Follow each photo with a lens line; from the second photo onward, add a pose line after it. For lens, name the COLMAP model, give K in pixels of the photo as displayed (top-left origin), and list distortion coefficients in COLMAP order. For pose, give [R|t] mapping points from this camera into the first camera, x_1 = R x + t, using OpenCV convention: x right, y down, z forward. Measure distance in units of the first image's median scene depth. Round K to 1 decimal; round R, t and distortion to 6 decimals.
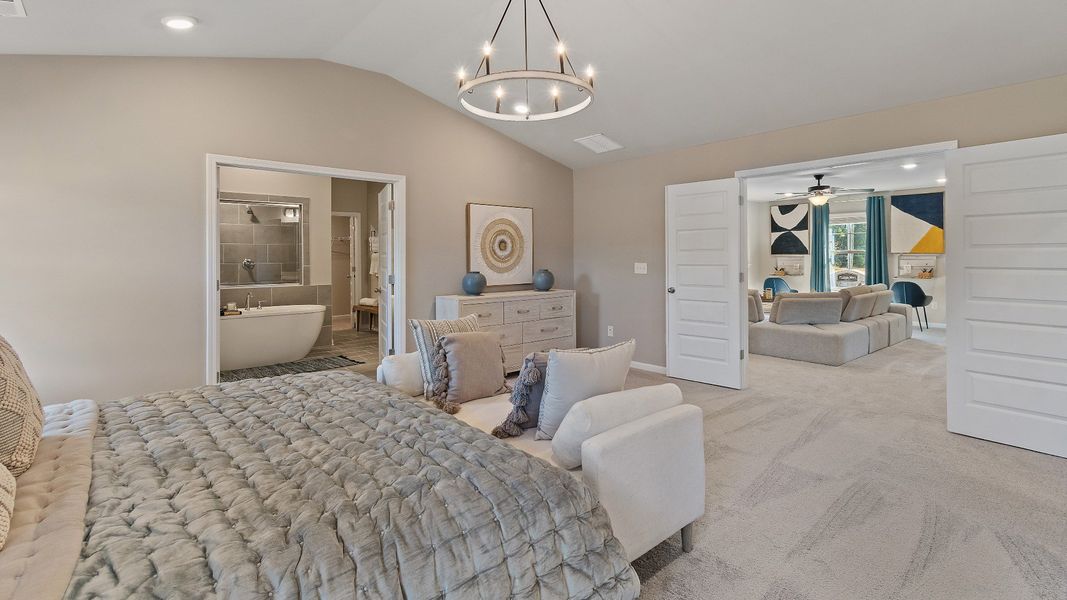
lens RADIAL K [[510.9, 0, 518.8], [0, 510.9, 260.8], [0, 0, 1]] dist [0.000219, -0.003927]
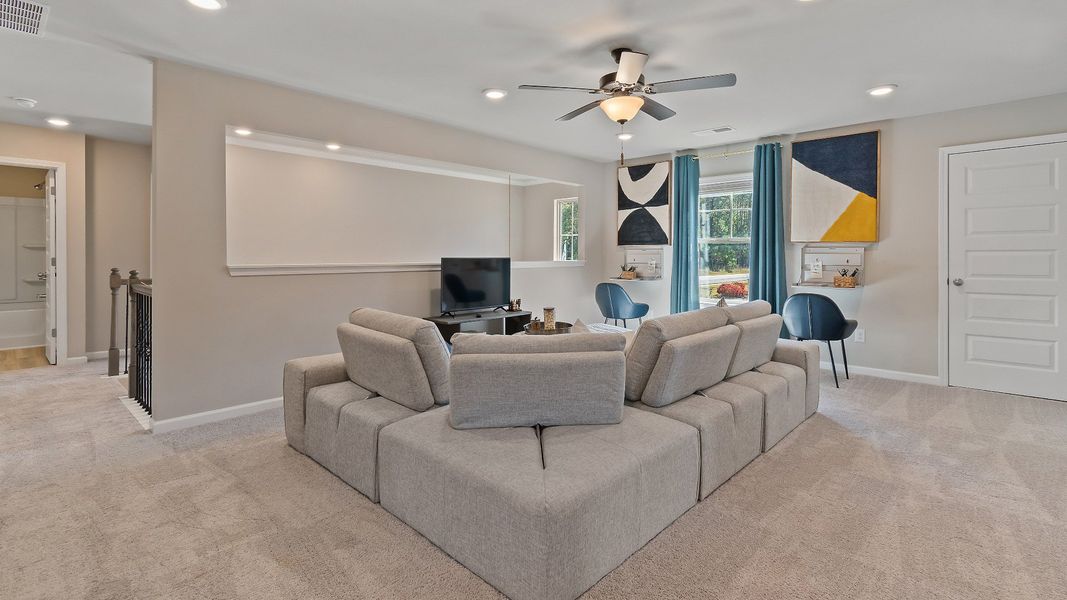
lens RADIAL K [[510.9, 0, 525.8], [0, 510.9, 269.0], [0, 0, 1]] dist [0.000219, -0.003927]
pose [[0.992003, 0.010397, 0.125785, 0.355151], [-0.012426, 0.999805, 0.015352, 0.010136], [-0.125601, -0.016792, 0.991939, 0.457722]]
